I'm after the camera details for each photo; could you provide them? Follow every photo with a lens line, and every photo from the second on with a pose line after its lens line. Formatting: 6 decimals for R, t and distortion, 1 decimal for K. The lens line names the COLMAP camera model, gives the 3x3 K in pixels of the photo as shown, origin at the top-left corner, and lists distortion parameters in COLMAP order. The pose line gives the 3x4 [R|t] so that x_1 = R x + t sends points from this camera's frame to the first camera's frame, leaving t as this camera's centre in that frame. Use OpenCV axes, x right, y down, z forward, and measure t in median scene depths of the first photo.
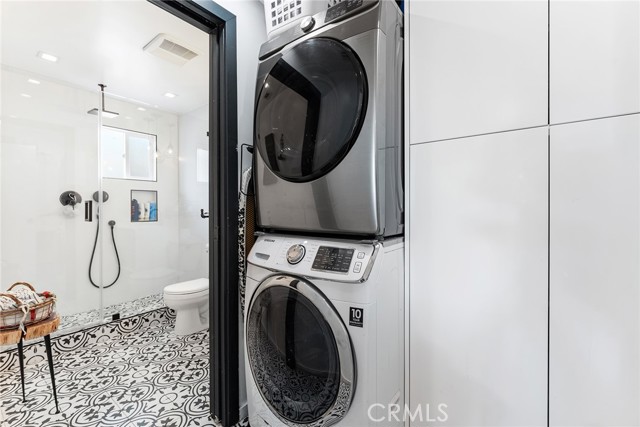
lens RADIAL K [[274.5, 0, 320.0], [0, 274.5, 213.5], [0, 0, 1]] dist [0.000660, 0.000504]
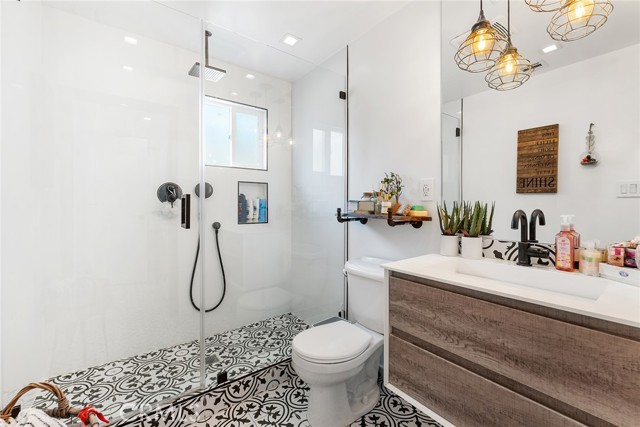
lens RADIAL K [[263.7, 0, 320.0], [0, 263.7, 213.5], [0, 0, 1]] dist [-0.001855, -0.000206]
pose [[0.964471, 0.014034, -0.263817, -0.295502], [-0.010458, 0.999834, 0.014952, -0.011995], [0.263983, -0.011662, 0.964457, 0.381612]]
